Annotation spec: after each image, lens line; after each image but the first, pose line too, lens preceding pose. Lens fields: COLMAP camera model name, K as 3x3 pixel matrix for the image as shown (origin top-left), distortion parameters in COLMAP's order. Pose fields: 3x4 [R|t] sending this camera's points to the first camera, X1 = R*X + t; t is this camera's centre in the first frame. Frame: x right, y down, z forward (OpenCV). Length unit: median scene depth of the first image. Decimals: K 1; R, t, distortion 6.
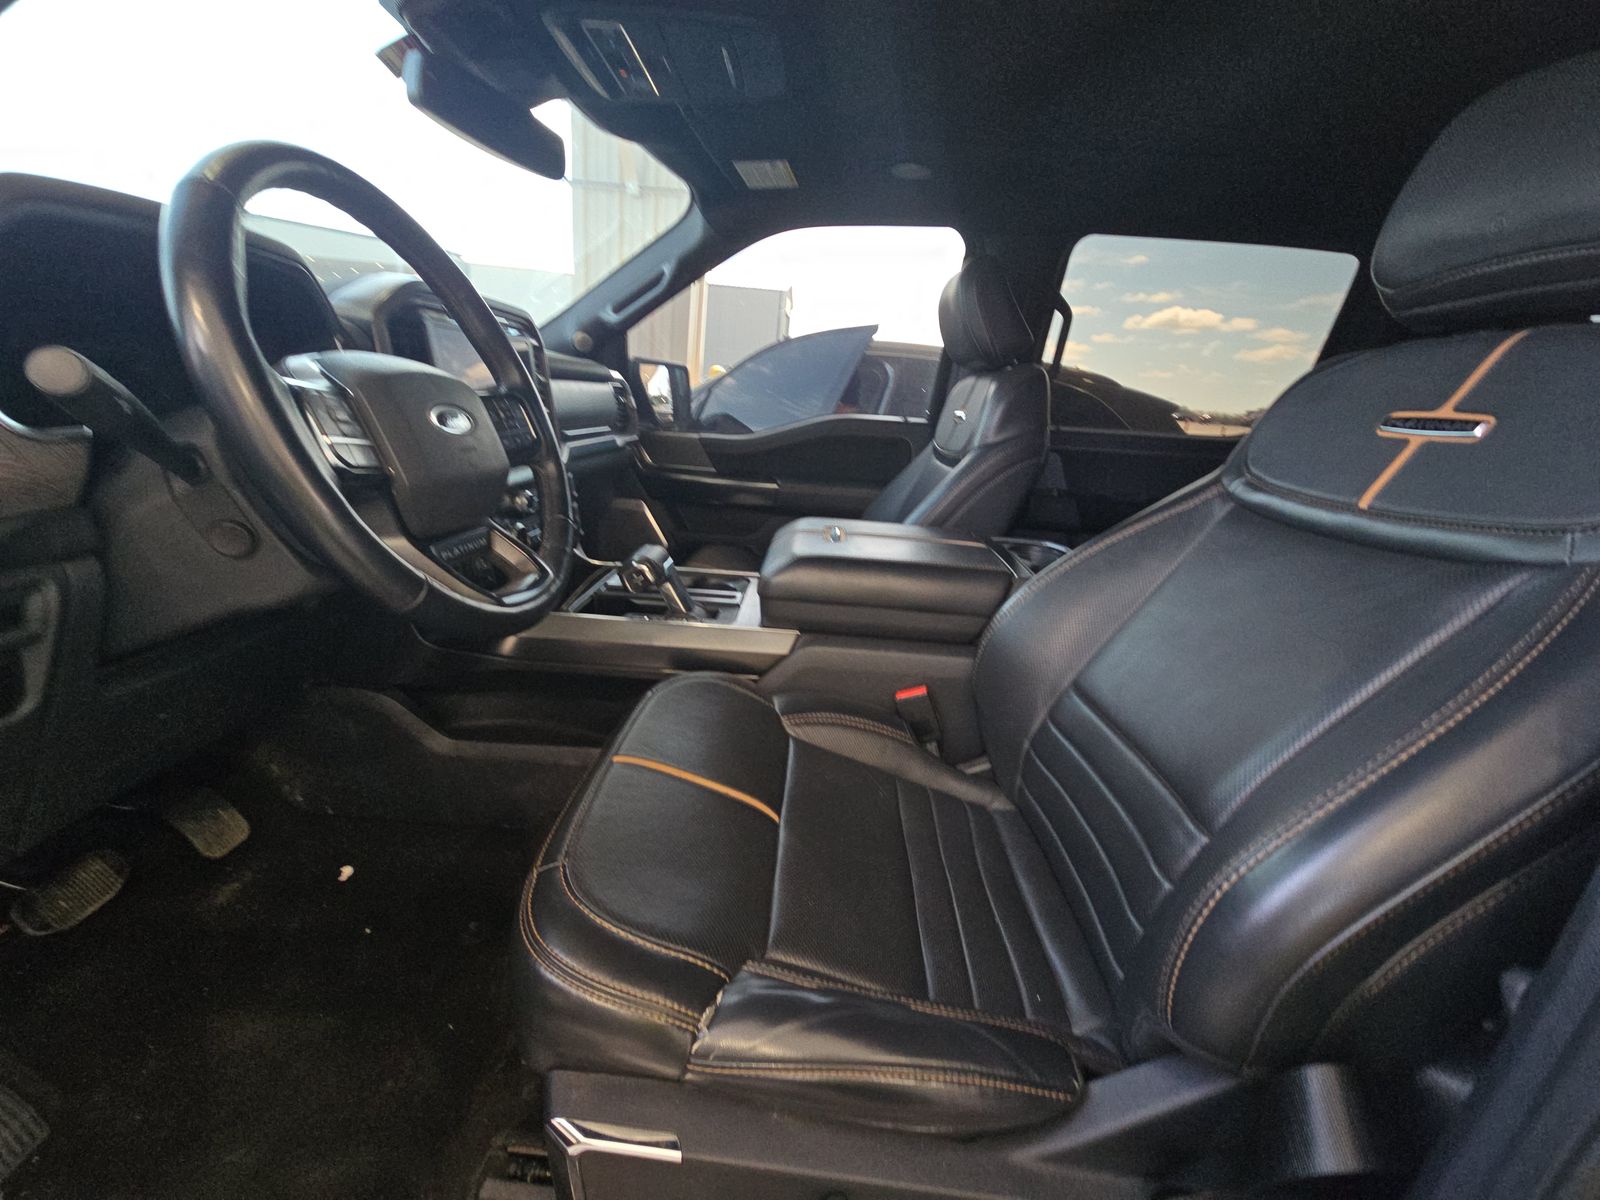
lens RADIAL K [[654.3, 0, 794.6], [0, 654.3, 614.5], [0, 0, 1]] dist [0.000503, -0.001613]
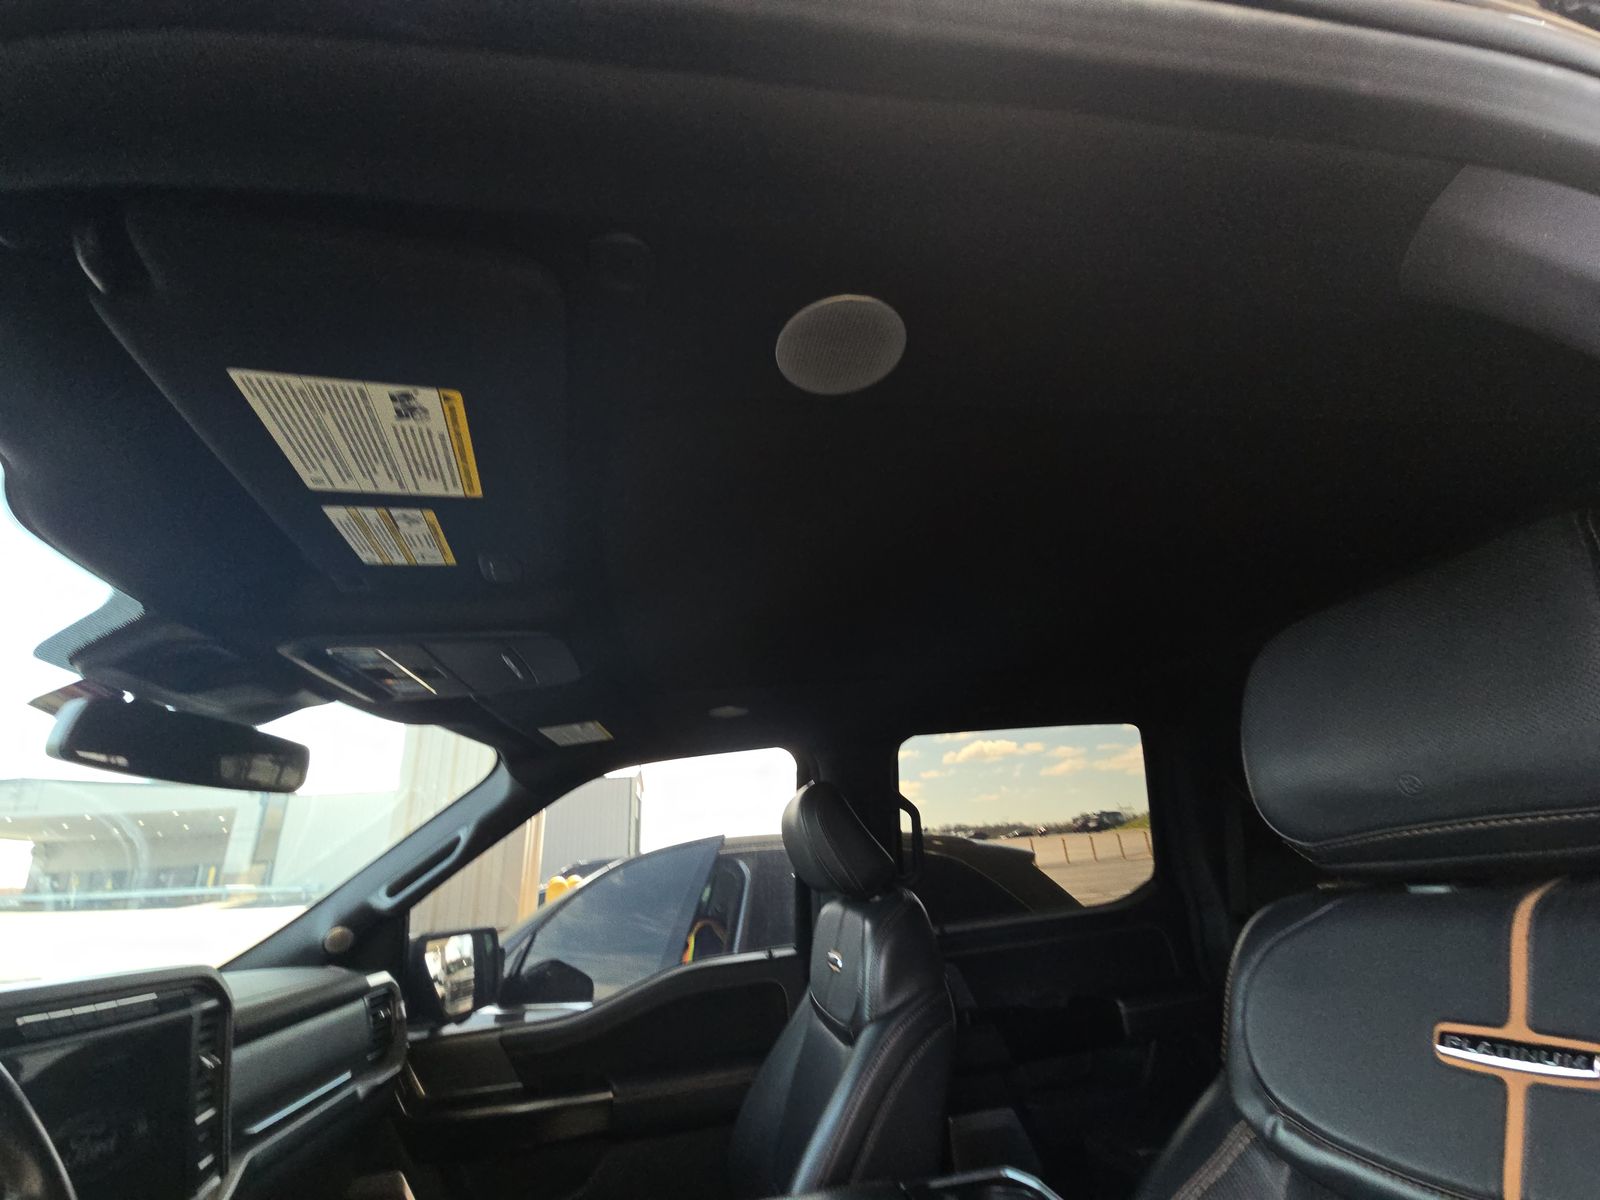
lens RADIAL K [[654.3, 0, 803.9], [0, 654.3, 599.2], [0, 0, 1]] dist [0.000503, -0.001613]
pose [[0.964898, -0.070918, 0.252869, 0.036748], [0.217600, 0.754989, -0.618581, -0.130504], [-0.147045, 0.651892, 0.743919, 0.097339]]
